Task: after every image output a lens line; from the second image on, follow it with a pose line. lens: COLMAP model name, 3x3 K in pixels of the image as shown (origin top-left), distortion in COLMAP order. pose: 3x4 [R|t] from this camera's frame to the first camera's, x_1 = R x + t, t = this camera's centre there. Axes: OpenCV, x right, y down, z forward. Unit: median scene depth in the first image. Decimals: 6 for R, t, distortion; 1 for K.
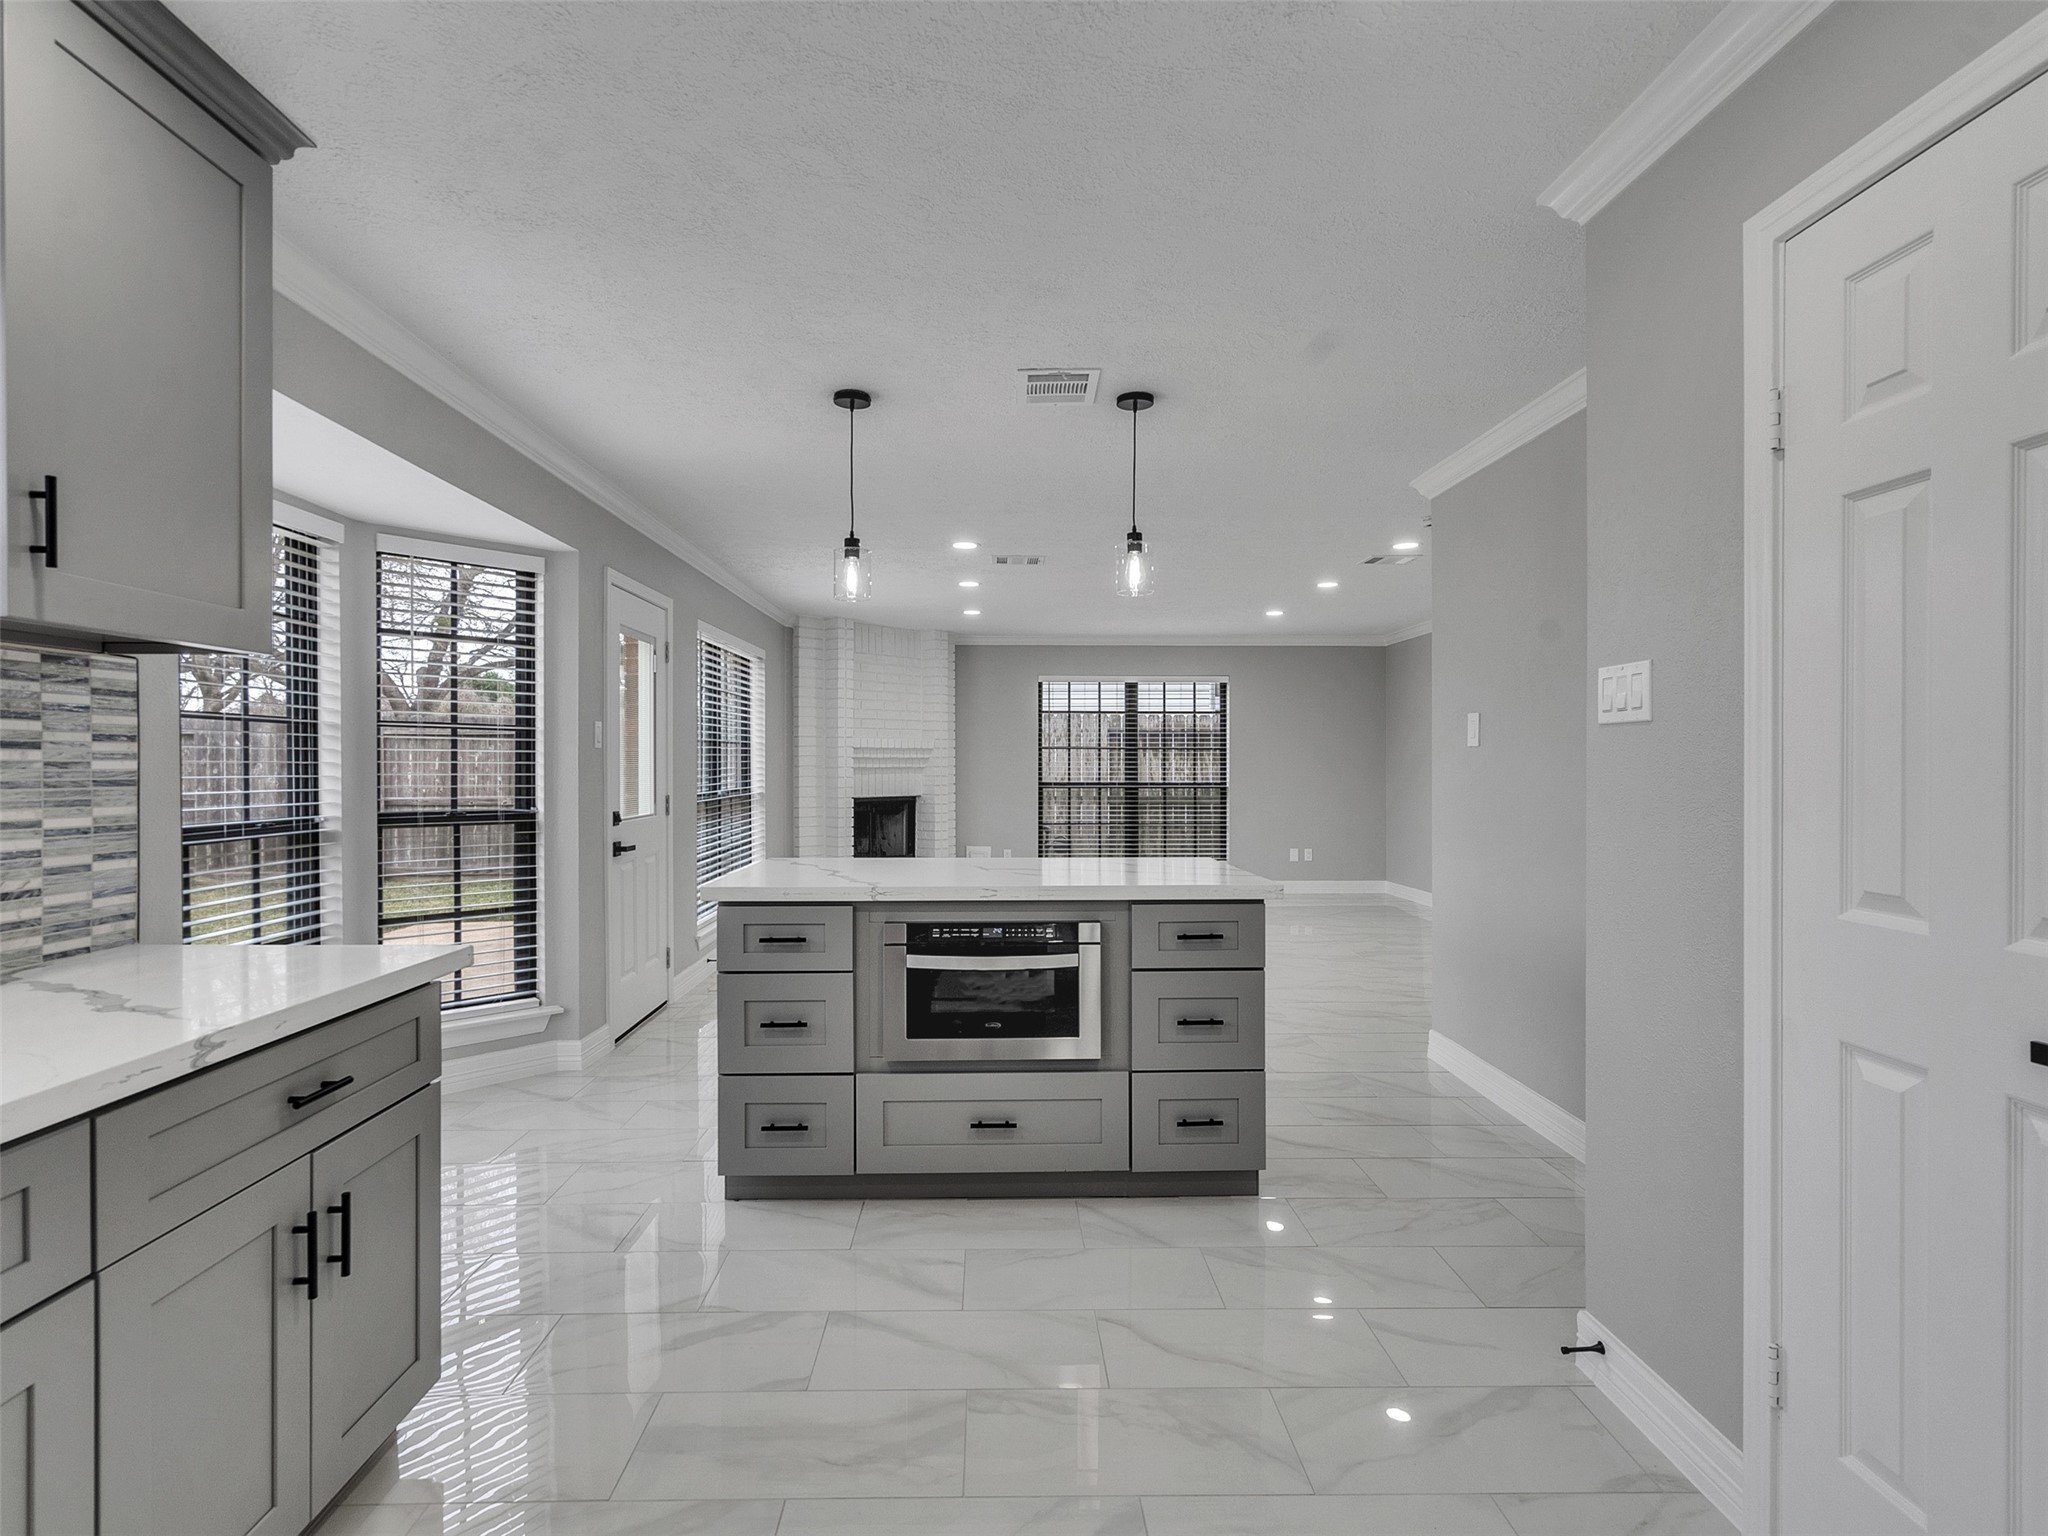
lens RADIAL K [[1046.1, 0, 1028.9], [0, 1046.1, 762.7], [0, 0, 1]] dist [0.000532, 0.000822]
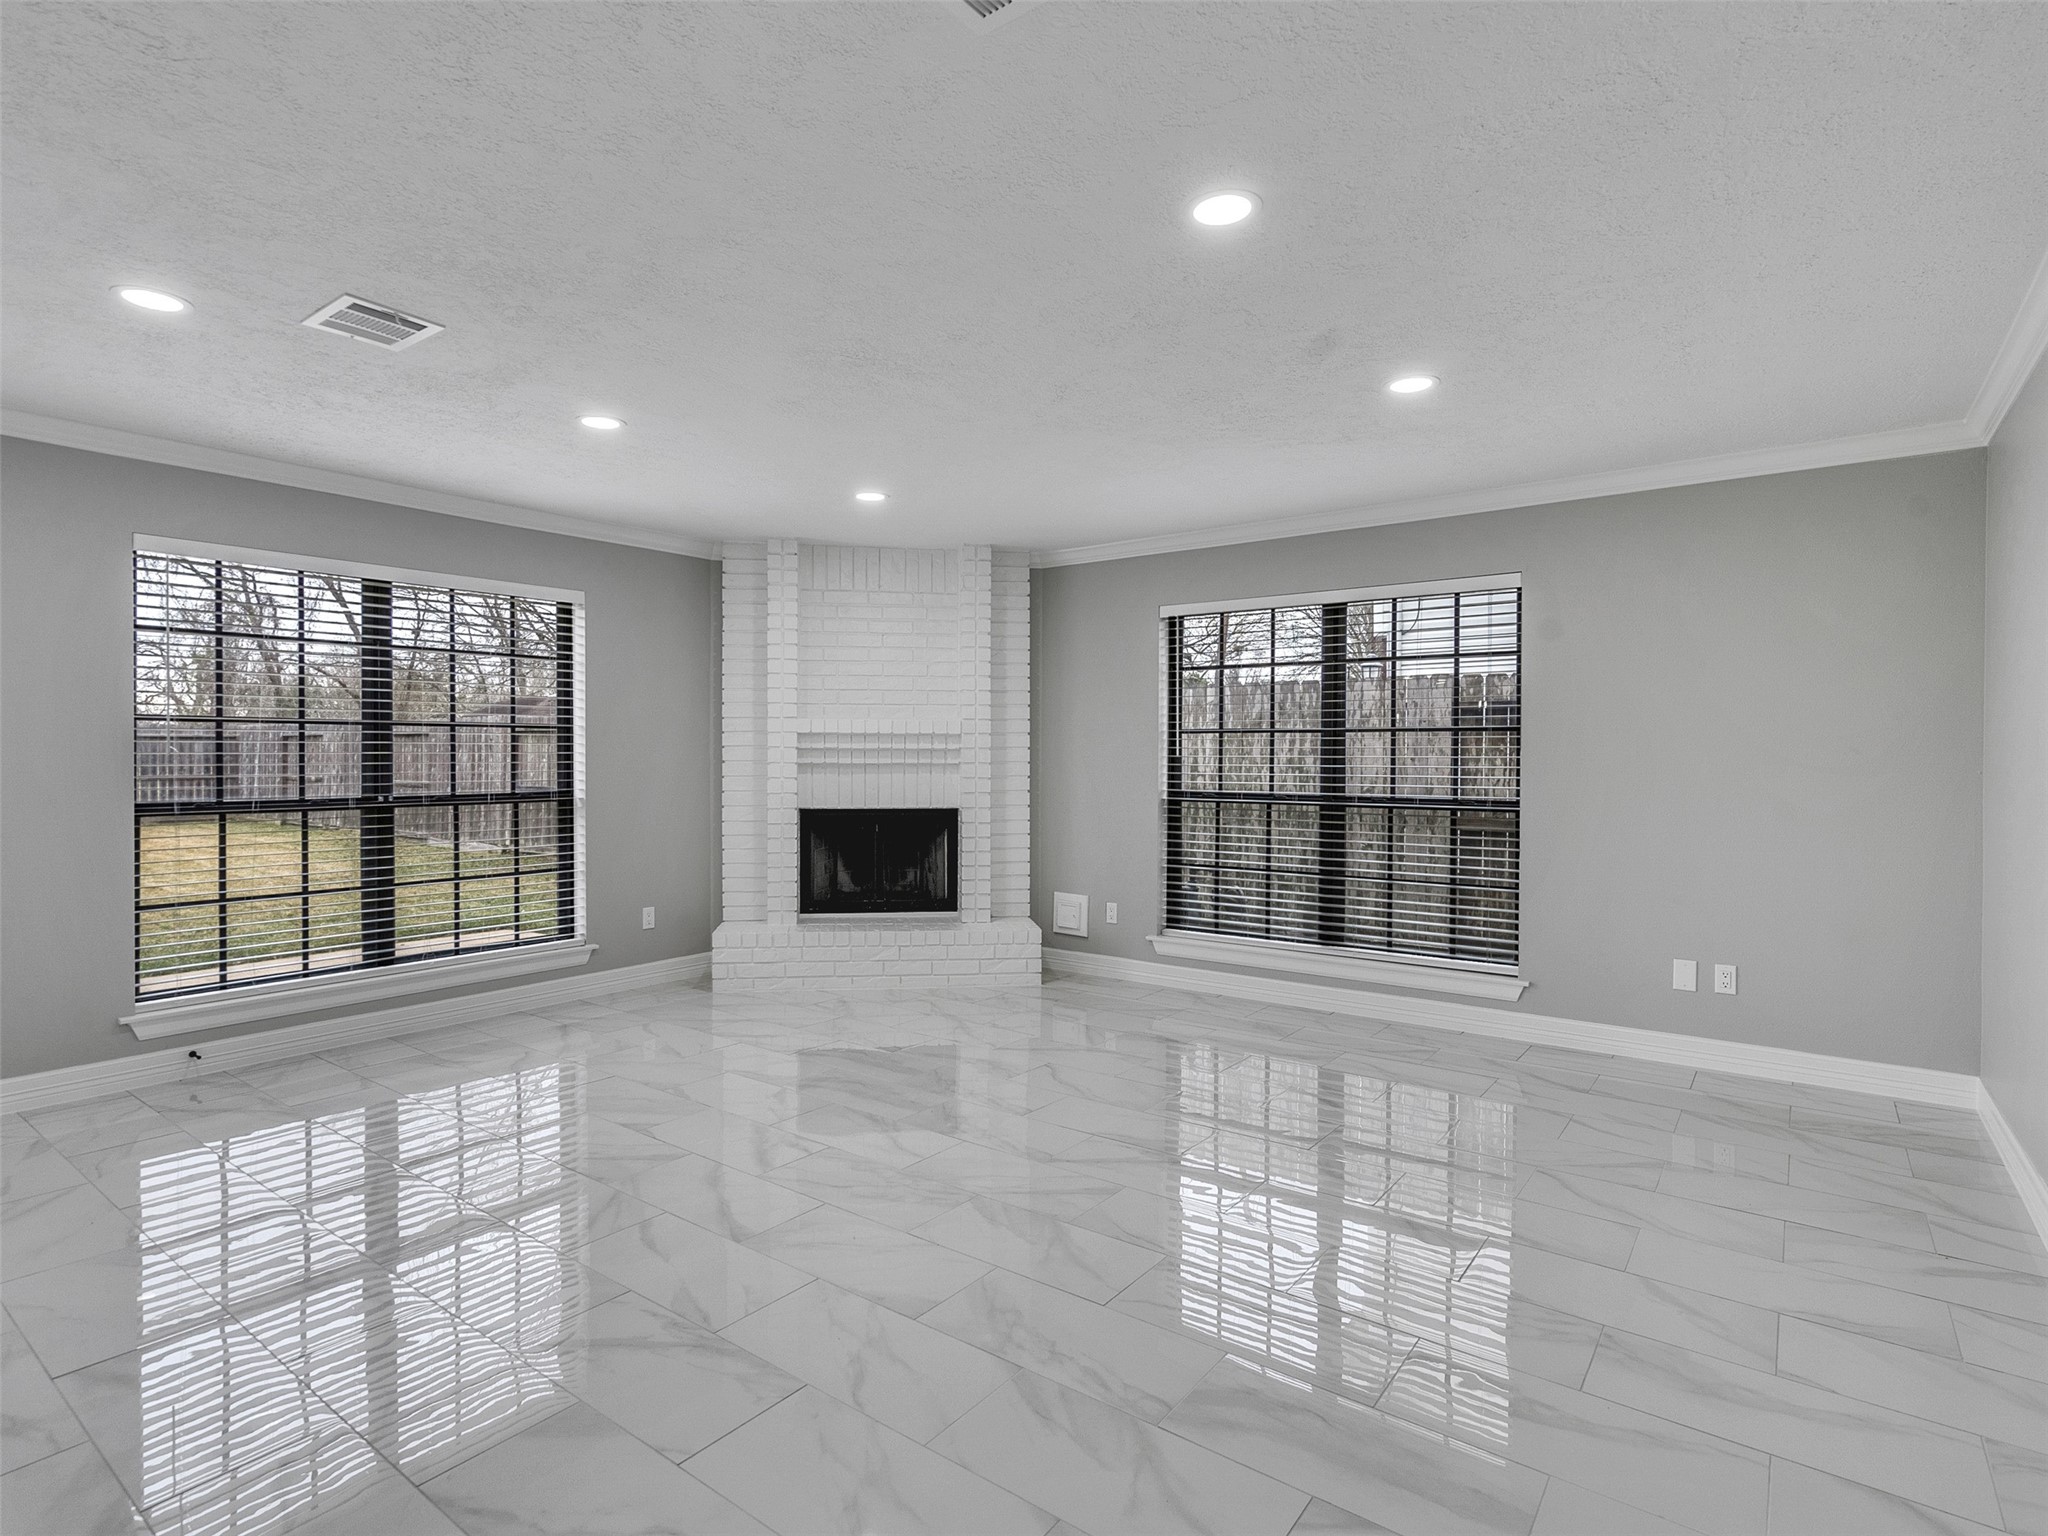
lens RADIAL K [[1046.1, 0, 1014.8], [0, 1046.1, 764.6], [0, 0, 1]] dist [0.000532, 0.000822]
pose [[0.781637, 0.004955, -0.623713, 0.318440], [-0.003554, 0.999988, 0.003490, 0.002394], [0.623723, -0.000511, 0.781645, 0.517229]]
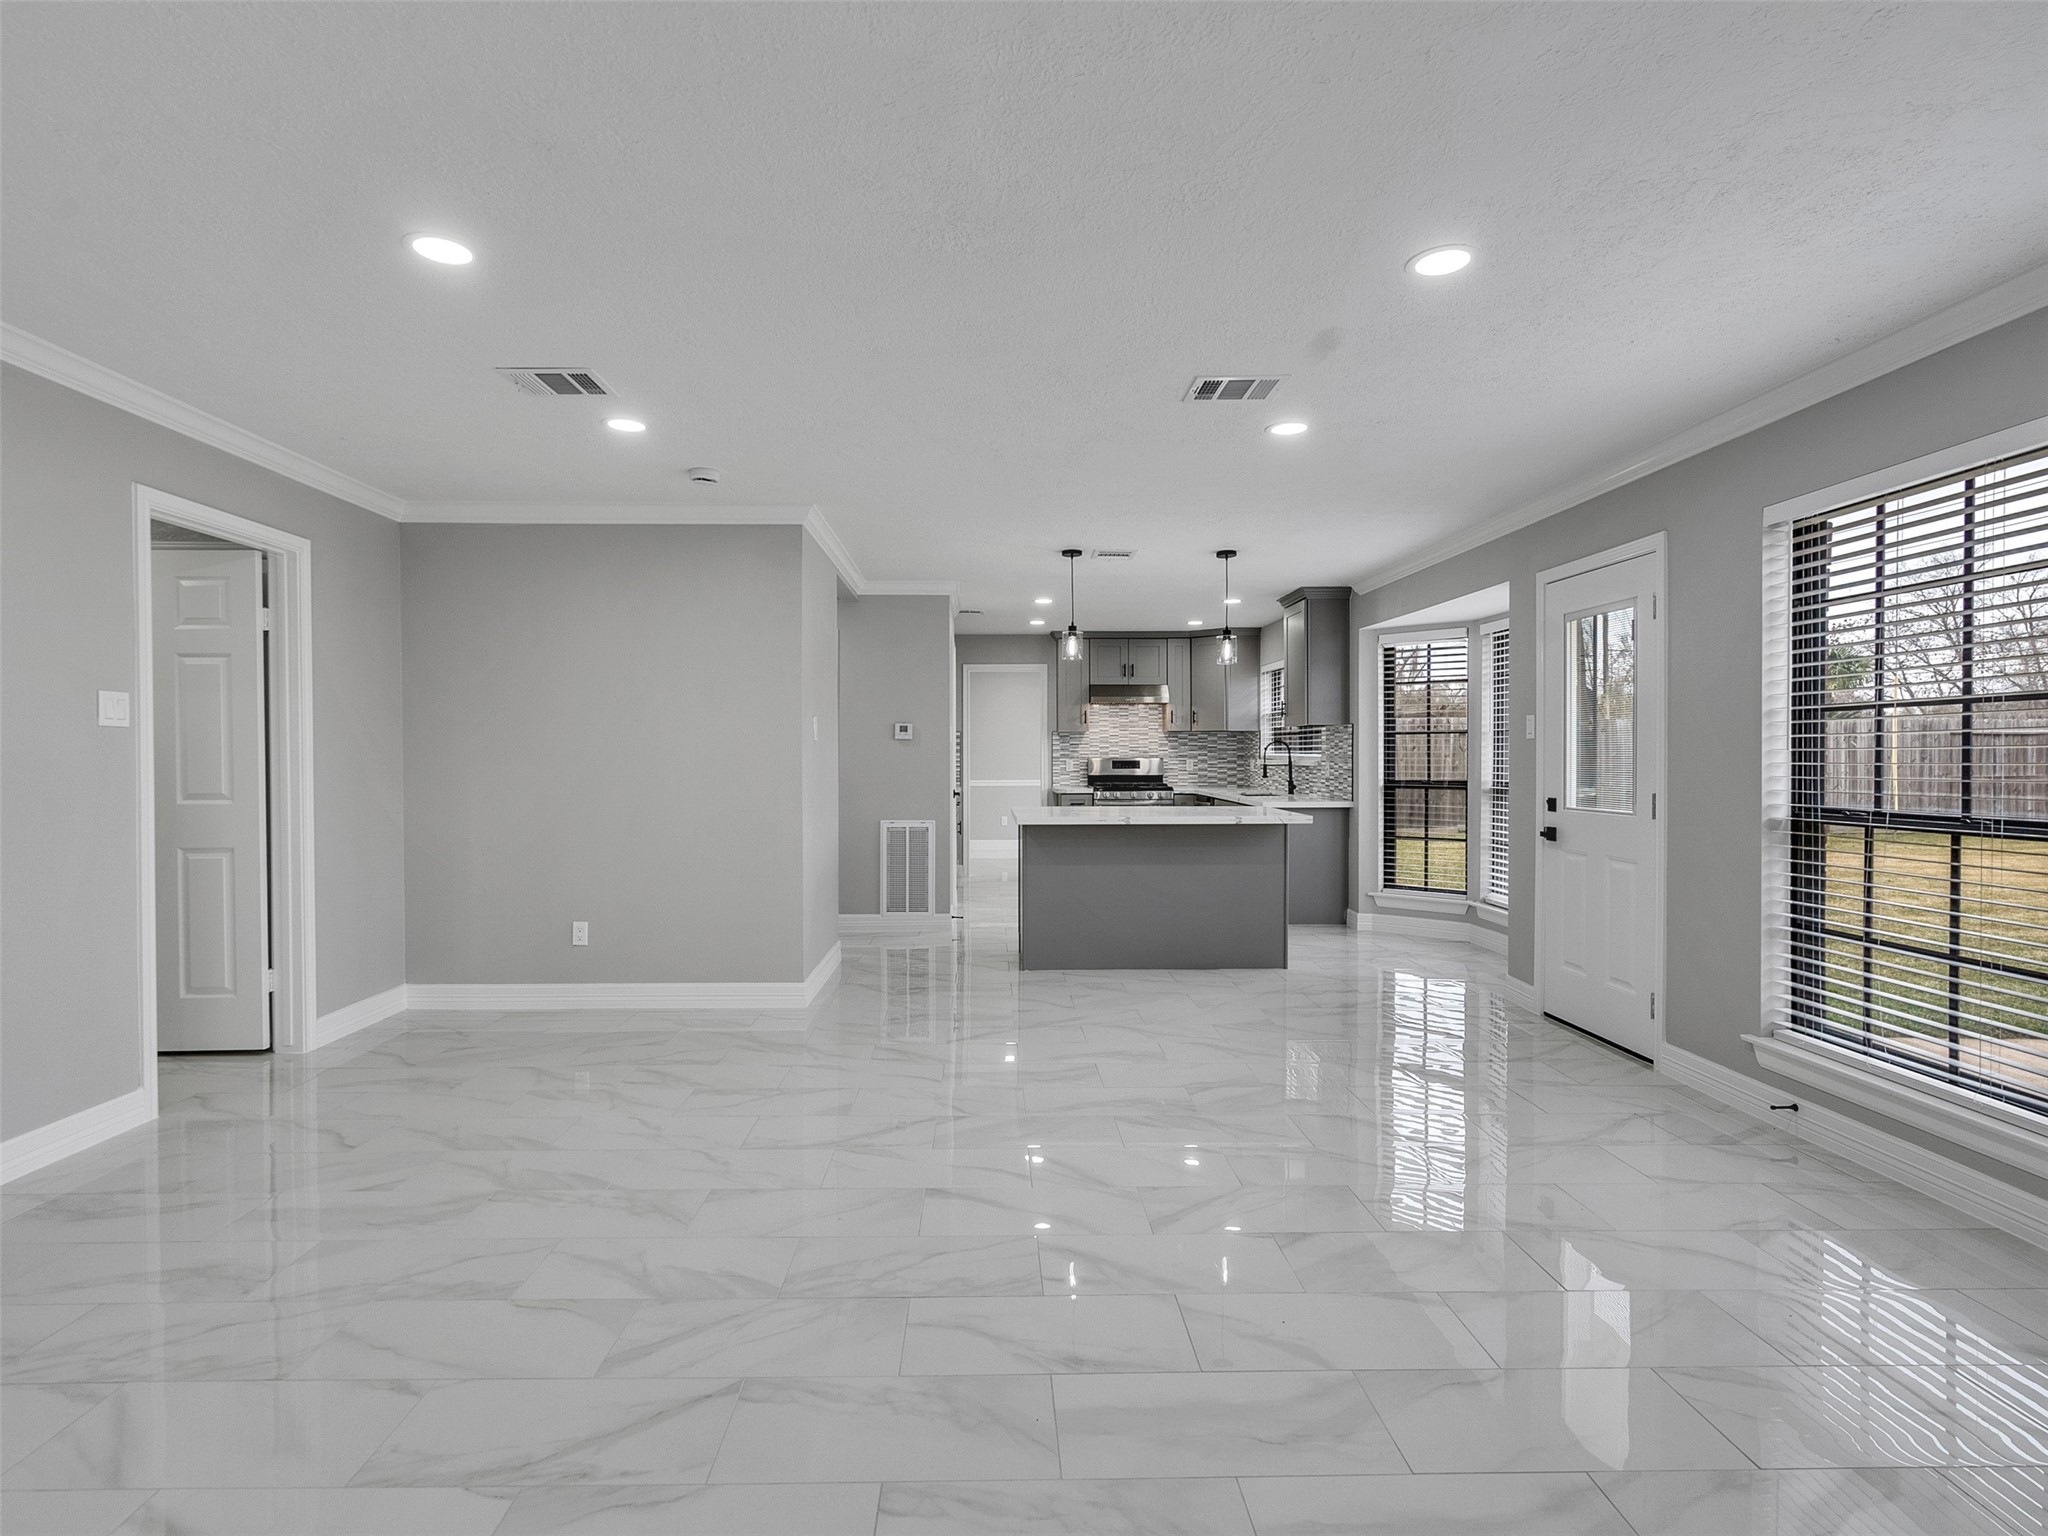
lens RADIAL K [[1046.1, 0, 1002.5], [0, 1046.1, 766.0], [0, 0, 1]] dist [0.000532, 0.000822]
pose [[-0.999916, 0.002909, 0.012605, 0.064682], [0.003053, 0.999930, 0.011395, 0.000931], [-0.012571, 0.011433, -0.999856, 0.991451]]
